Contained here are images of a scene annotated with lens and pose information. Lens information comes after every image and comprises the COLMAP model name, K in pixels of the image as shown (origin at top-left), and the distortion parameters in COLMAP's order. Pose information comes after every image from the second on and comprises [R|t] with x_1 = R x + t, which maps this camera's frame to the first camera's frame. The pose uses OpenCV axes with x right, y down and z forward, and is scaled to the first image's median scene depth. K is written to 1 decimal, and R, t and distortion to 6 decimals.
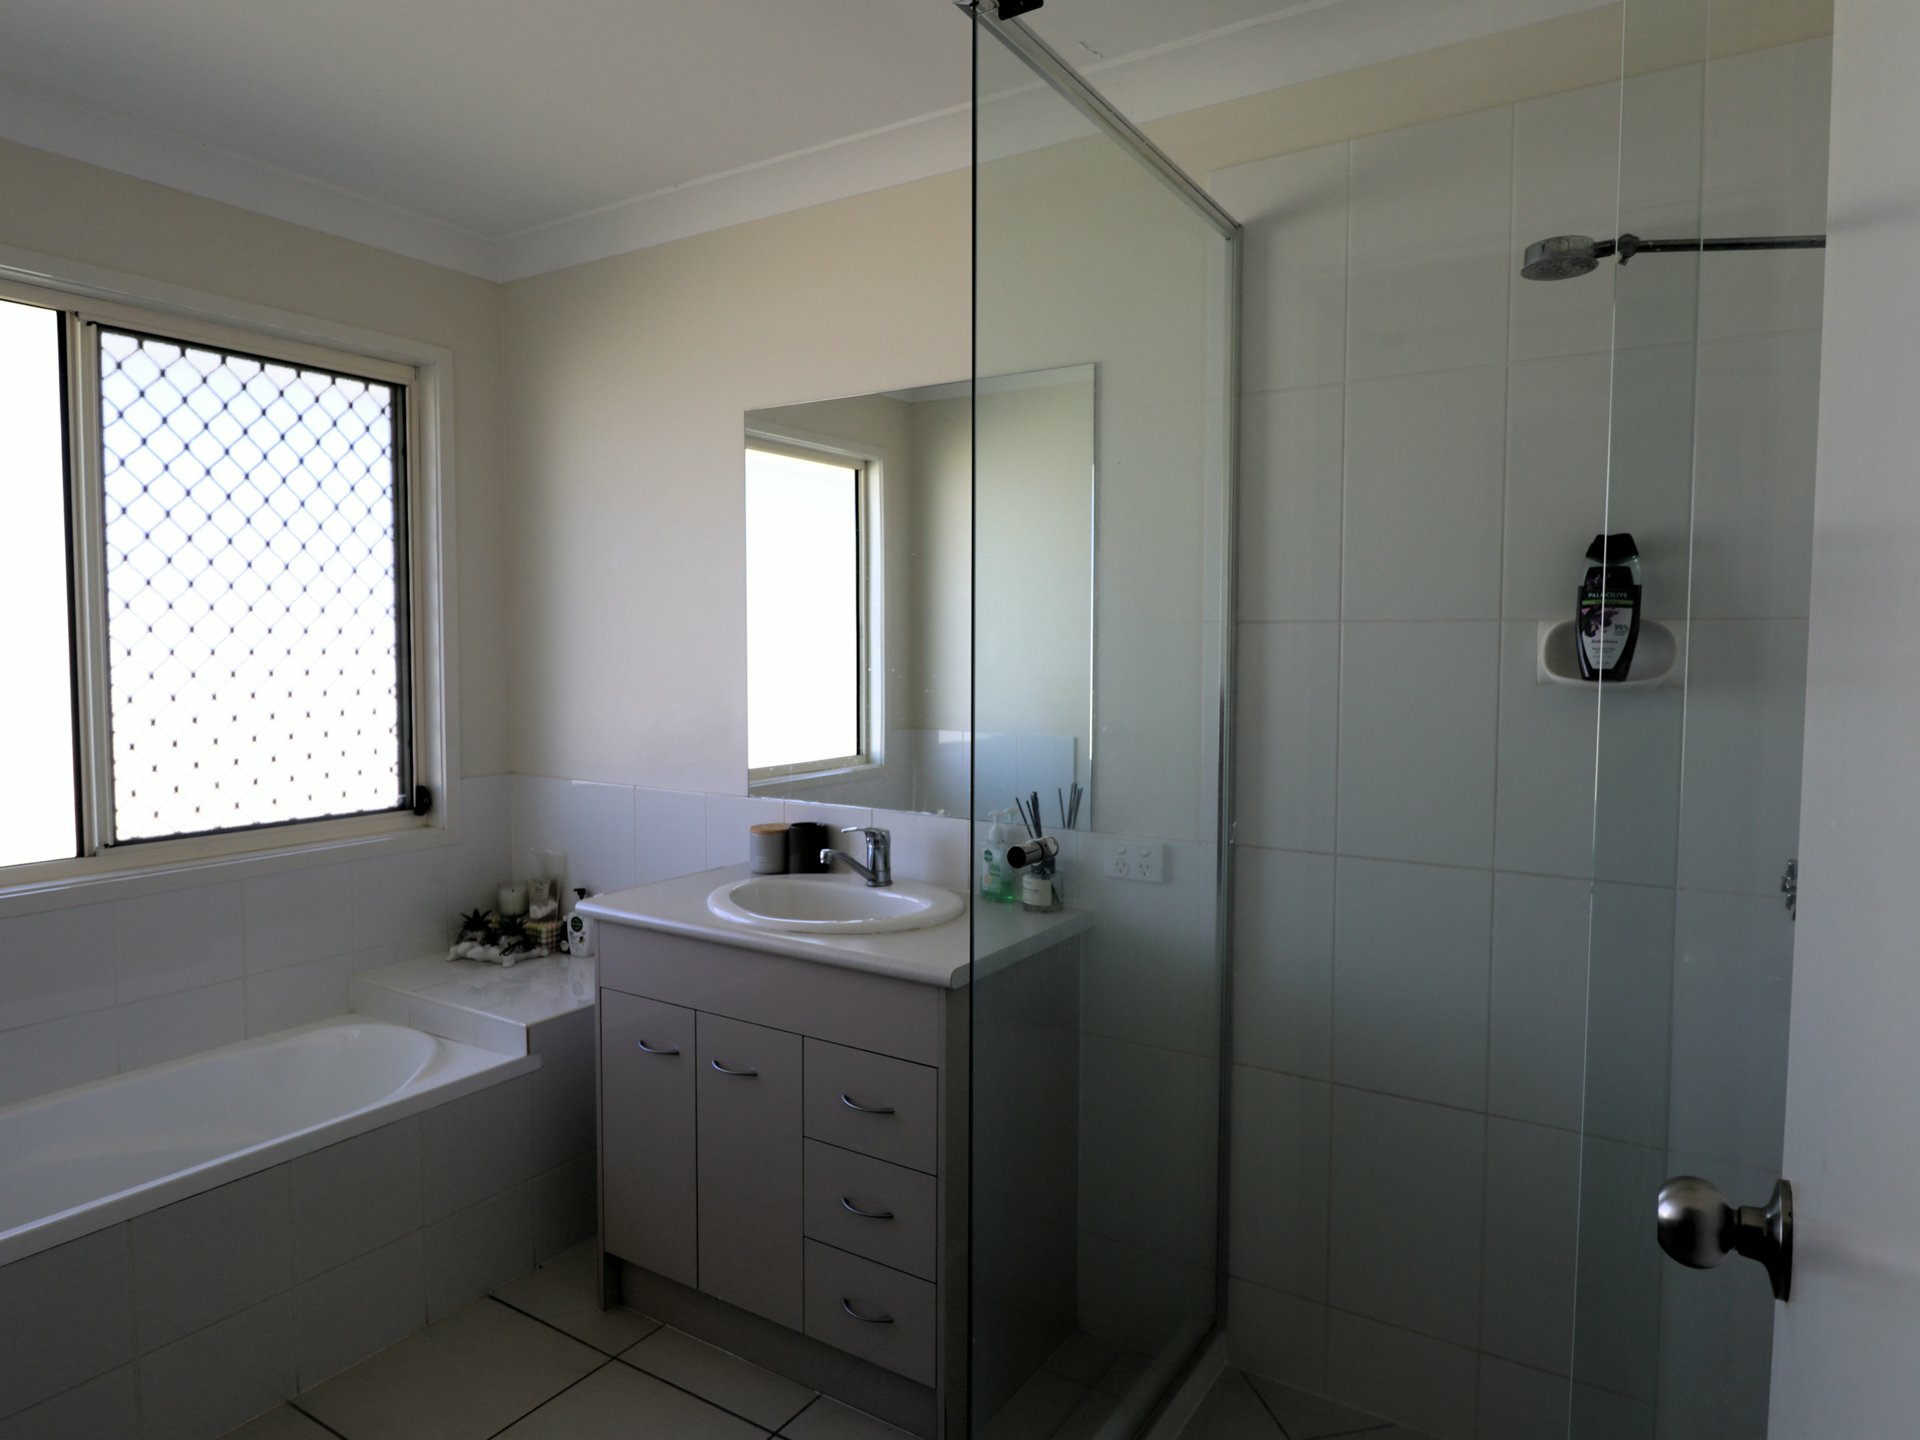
lens RADIAL K [[1152.8, 0, 985.9], [0, 1152.8, 716.7], [0, 0, 1]] dist [0.001374, -0.003862]
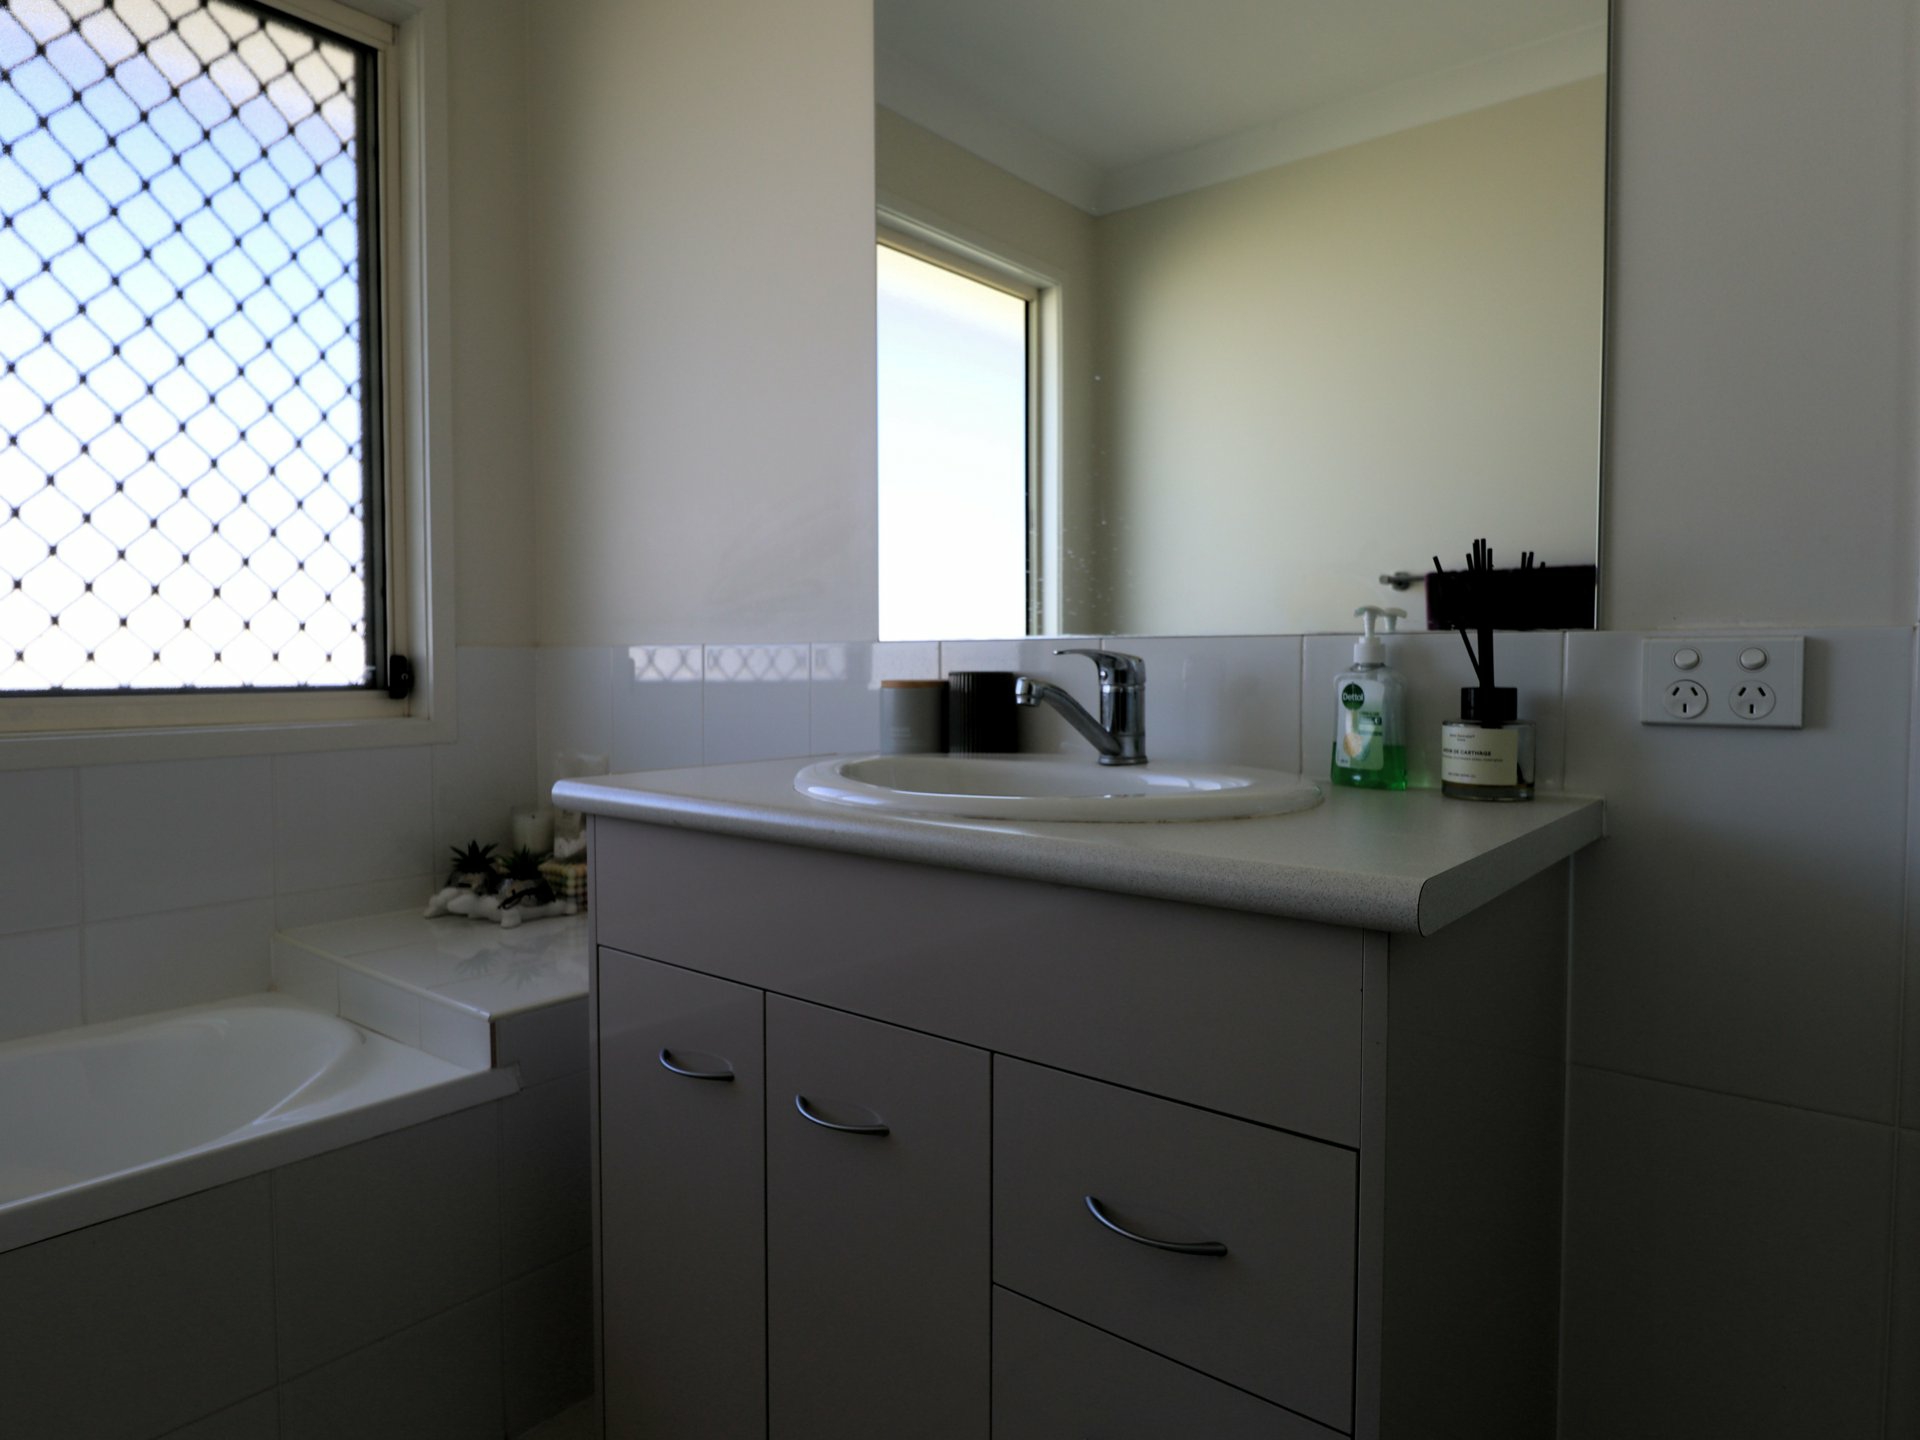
lens RADIAL K [[1149.0, 0, 979.8], [0, 1149.0, 716.7], [0, 0, 1]] dist [-0.008004, -0.002198]
pose [[0.992048, -0.002292, -0.125842, -0.075642], [0.000028, 0.999838, -0.017992, 0.110746], [0.125862, 0.017846, 0.991887, 0.396700]]
